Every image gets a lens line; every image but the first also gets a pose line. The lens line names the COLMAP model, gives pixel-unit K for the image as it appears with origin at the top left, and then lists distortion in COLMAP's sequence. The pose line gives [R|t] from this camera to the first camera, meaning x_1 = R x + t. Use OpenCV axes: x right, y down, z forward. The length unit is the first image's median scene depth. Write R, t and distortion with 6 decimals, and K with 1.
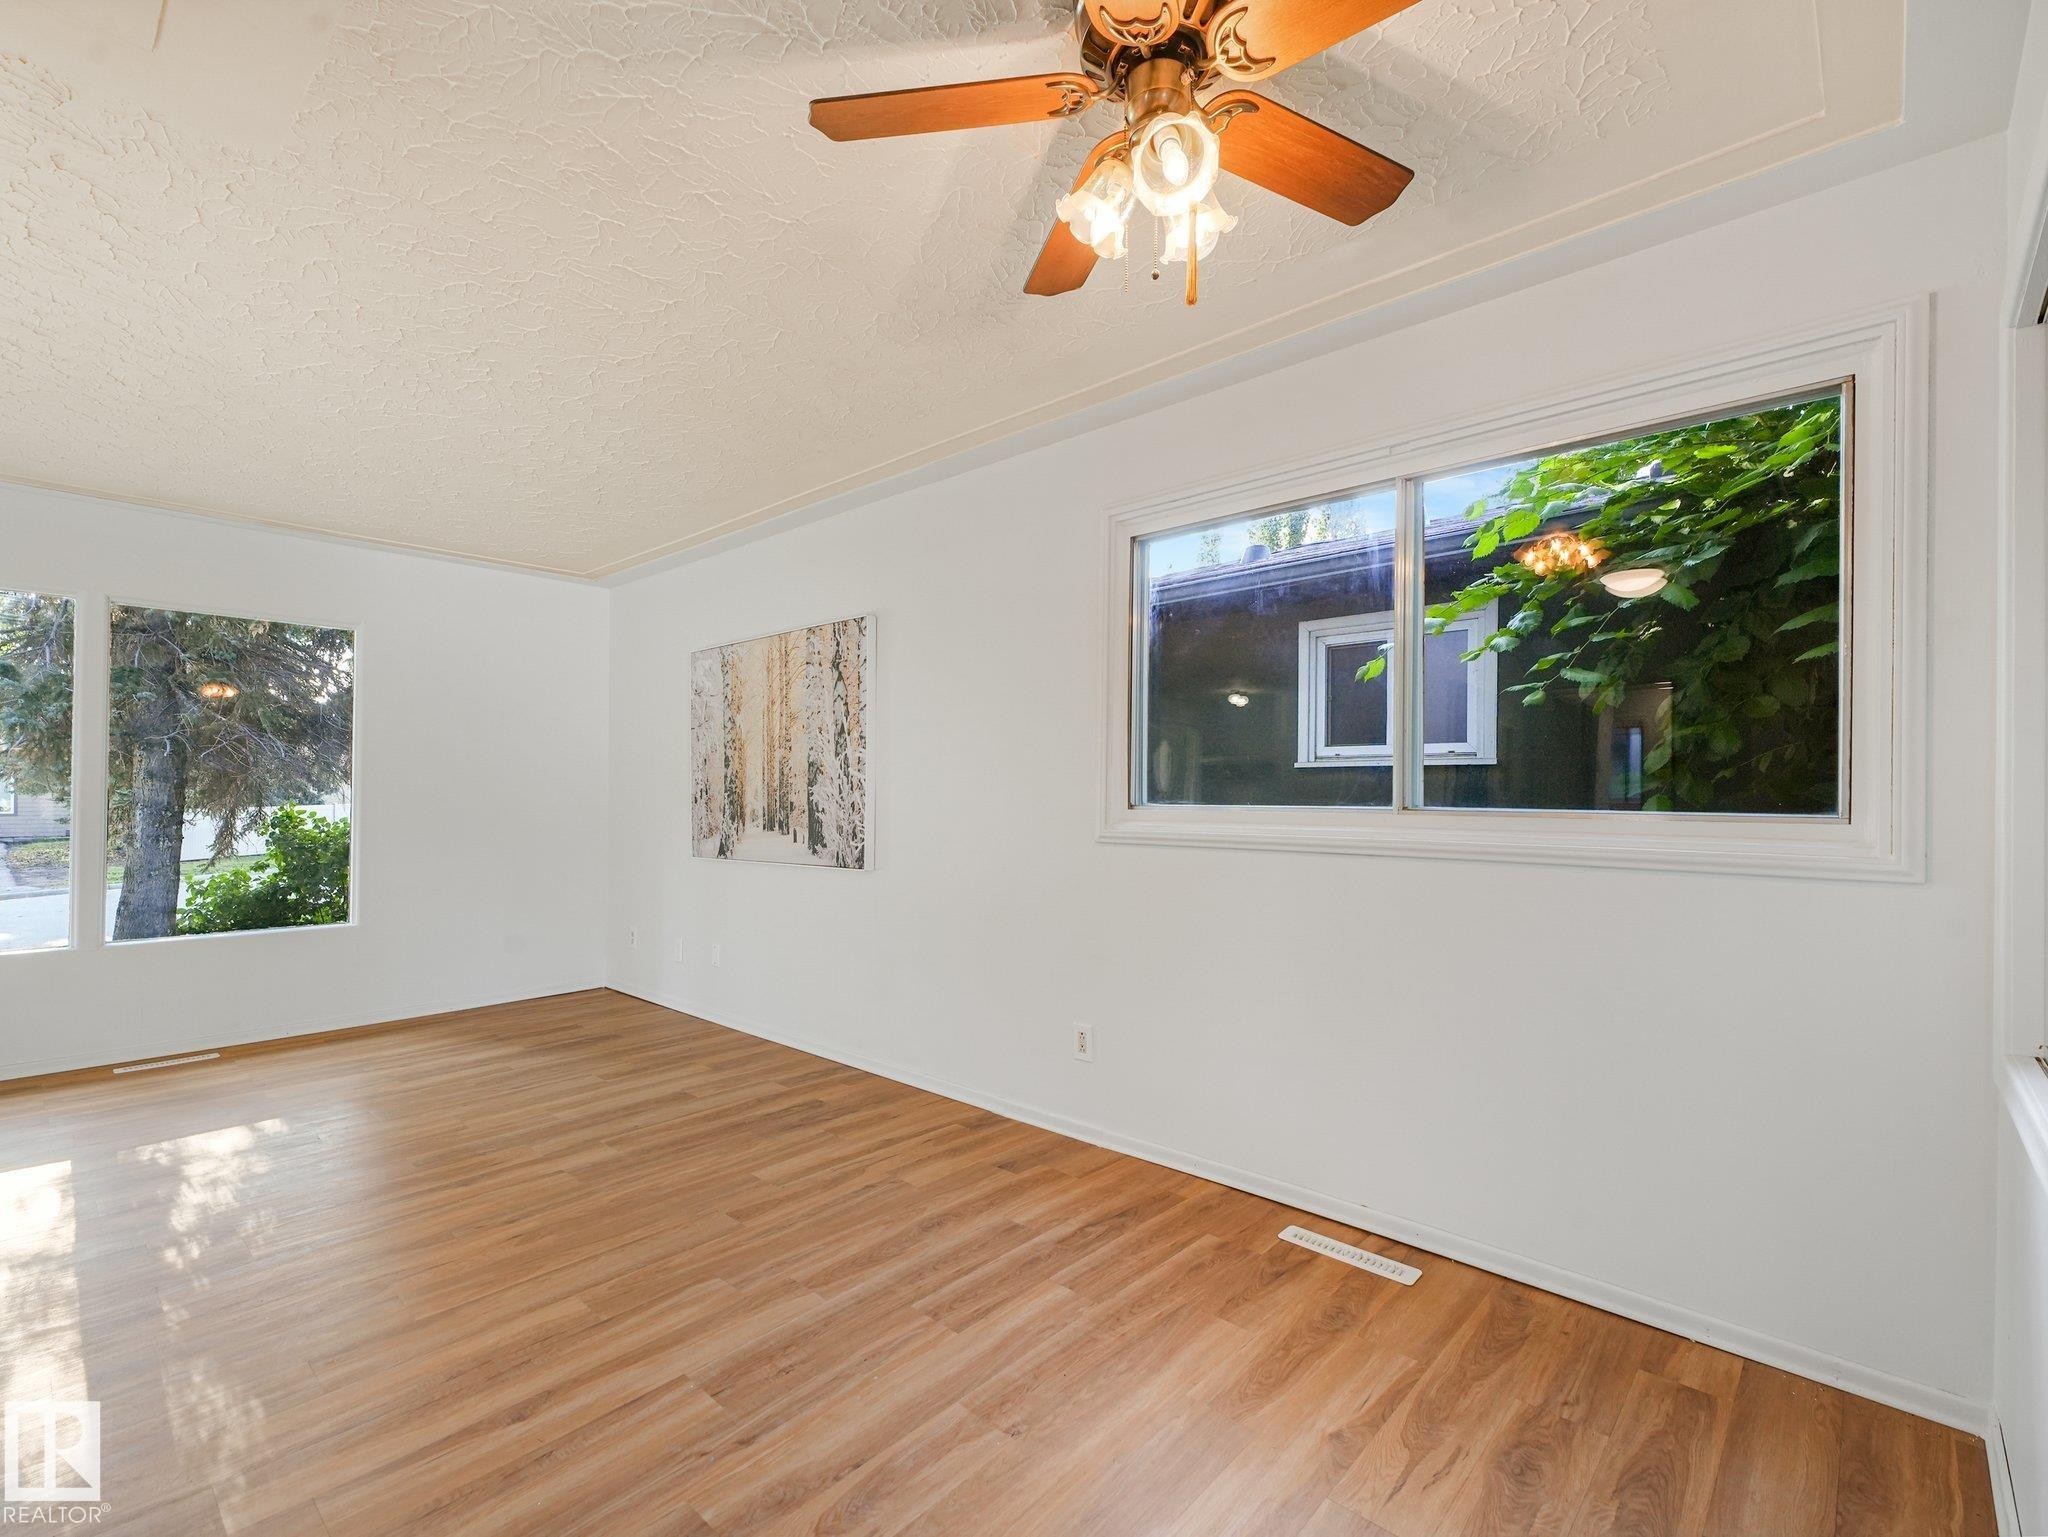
lens RADIAL K [[928.9, 0, 953.7], [0, 928.9, 784.5], [0, 0, 1]] dist [0.008826, -0.002658]
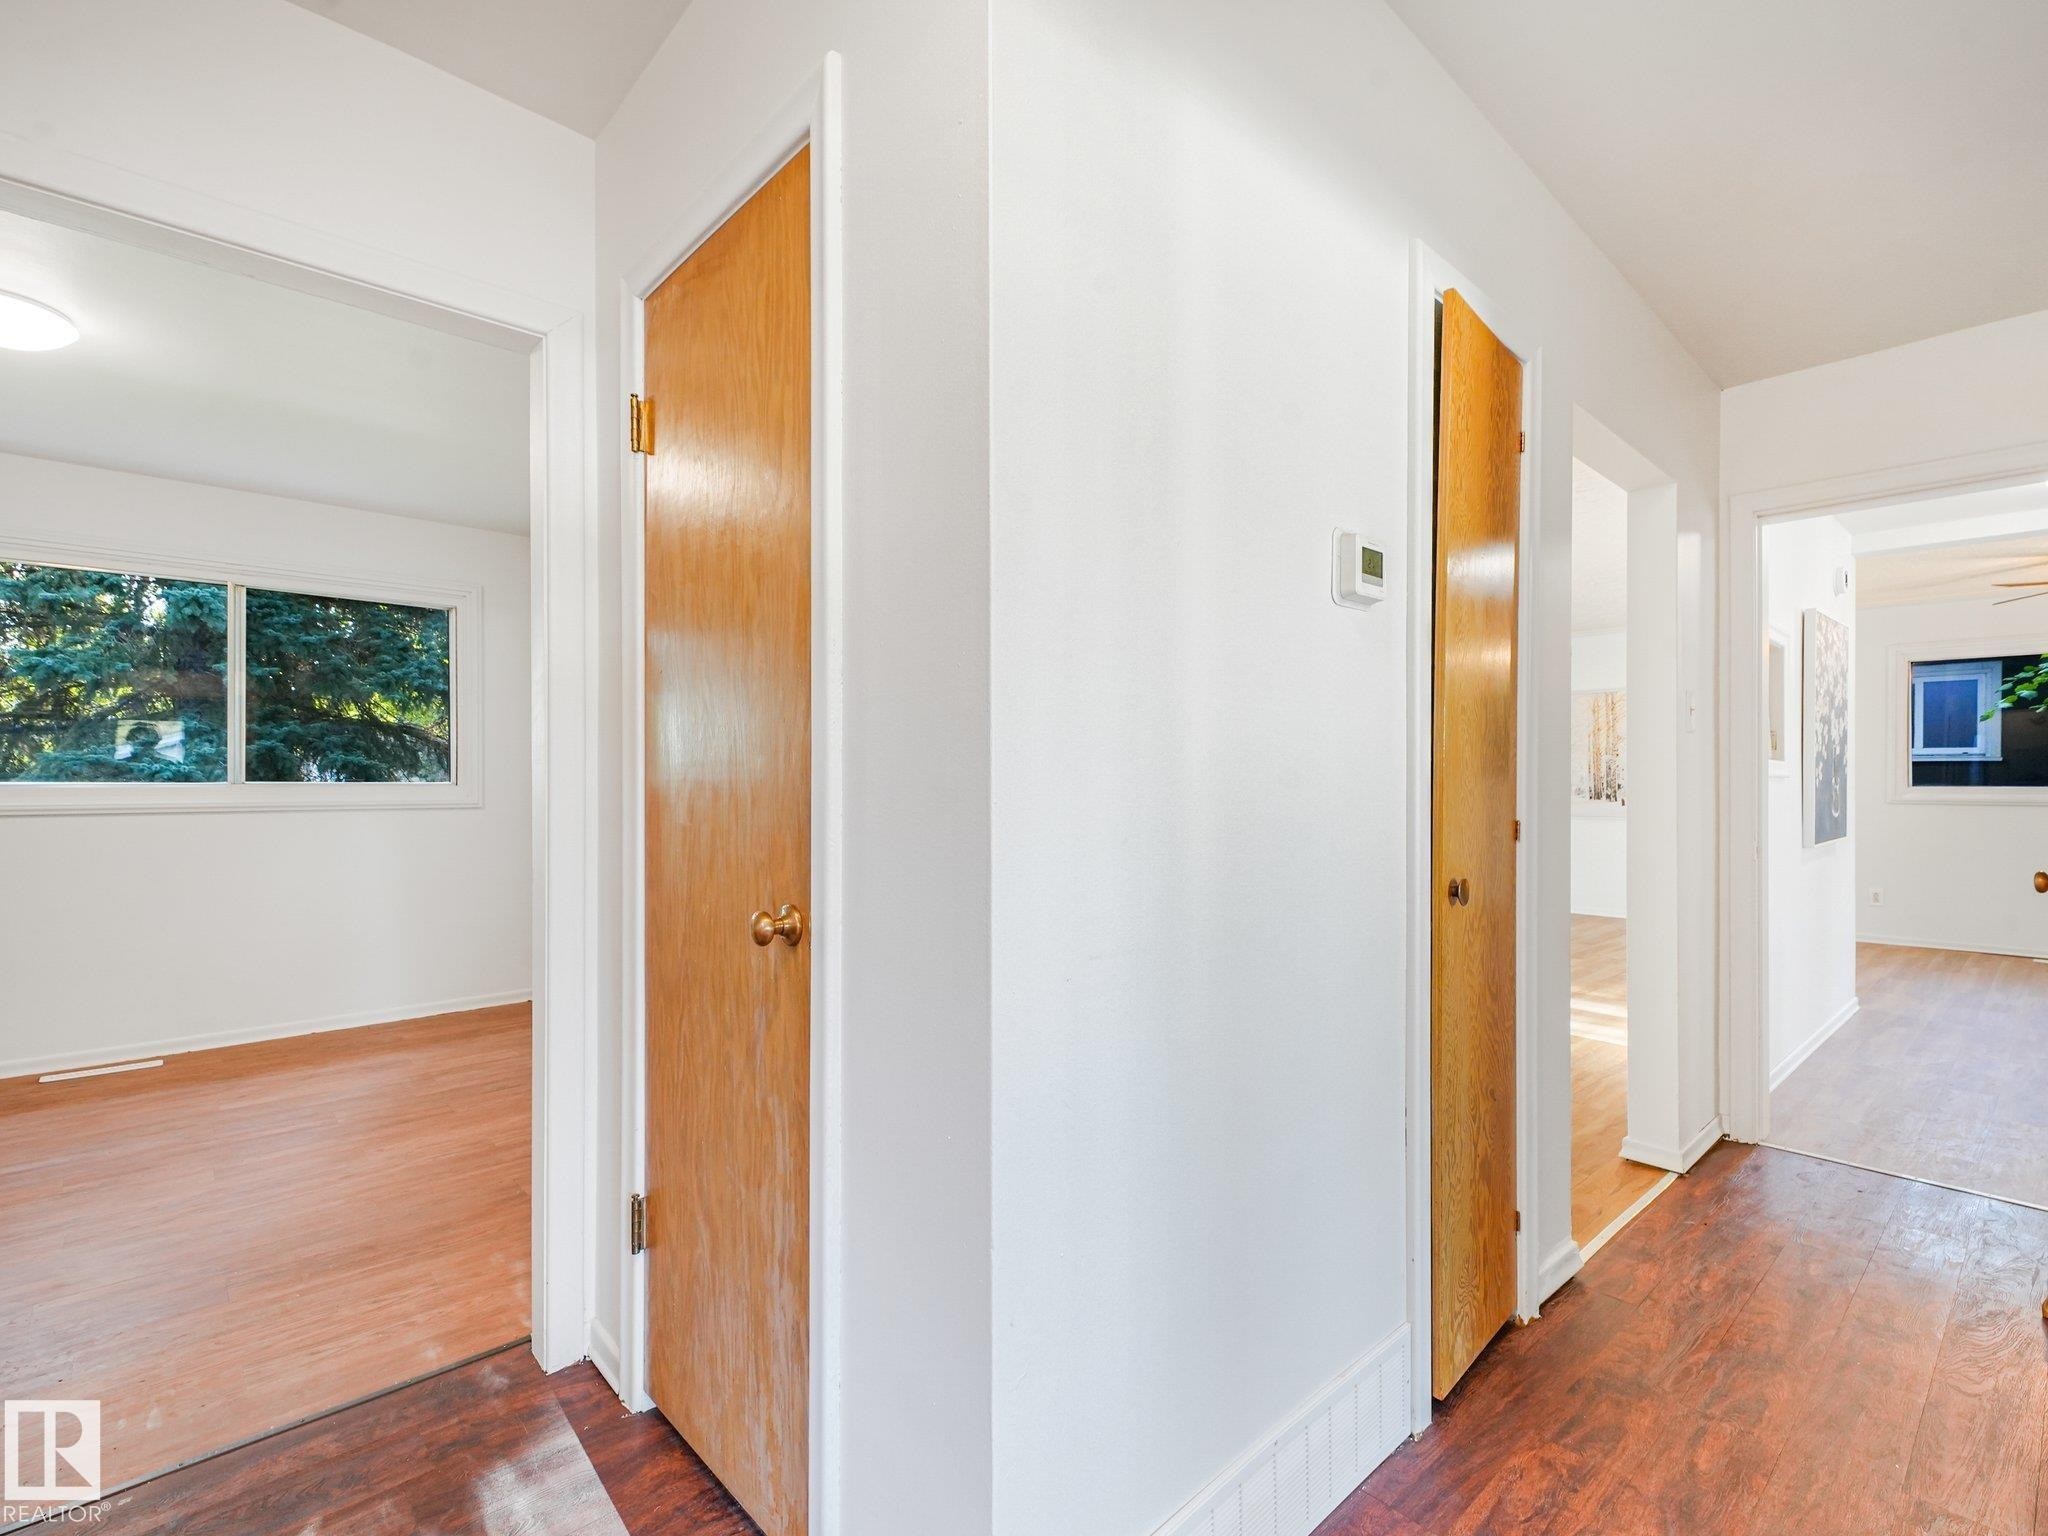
lens RADIAL K [[928.9, 0, 1037.5], [0, 928.9, 769.3], [0, 0, 1]] dist [0.008826, -0.002658]
pose [[0.995760, -0.000503, -0.091988, -1.137006], [0.000947, 0.999988, 0.004786, -0.019876], [0.091985, -0.004853, 0.995749, -0.938743]]
